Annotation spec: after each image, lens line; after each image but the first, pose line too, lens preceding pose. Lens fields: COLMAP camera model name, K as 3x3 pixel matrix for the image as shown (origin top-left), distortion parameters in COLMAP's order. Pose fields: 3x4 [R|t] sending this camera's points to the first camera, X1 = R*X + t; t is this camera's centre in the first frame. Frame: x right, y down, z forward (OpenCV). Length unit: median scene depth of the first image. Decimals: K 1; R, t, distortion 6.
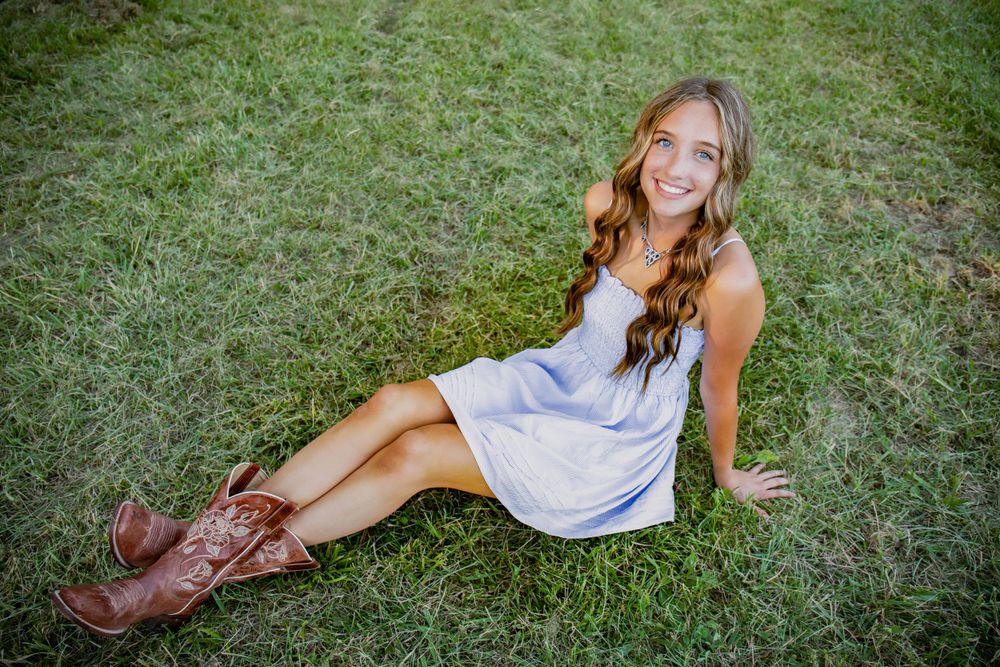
lens RADIAL K [[700.1, 0, 521.2], [0, 700.1, 328.1], [0, 0, 1]] dist [-0.095498, 0.114327]
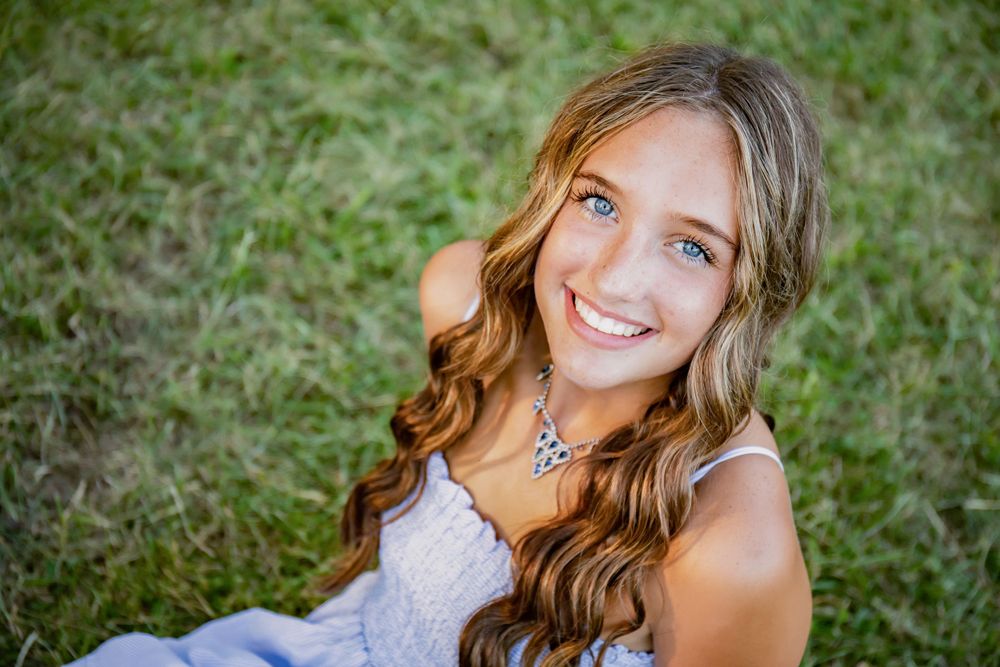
lens RADIAL K [[1376.2, 0, 500.0], [0, 1376.2, 333.5], [0, 0, 1]] dist [0.068763, 0.034766]
pose [[0.993816, 0.107204, 0.028923, 0.087694], [-0.107165, 0.994237, -0.002916, -0.119120], [-0.029069, -0.000201, 0.999577, 0.142276]]
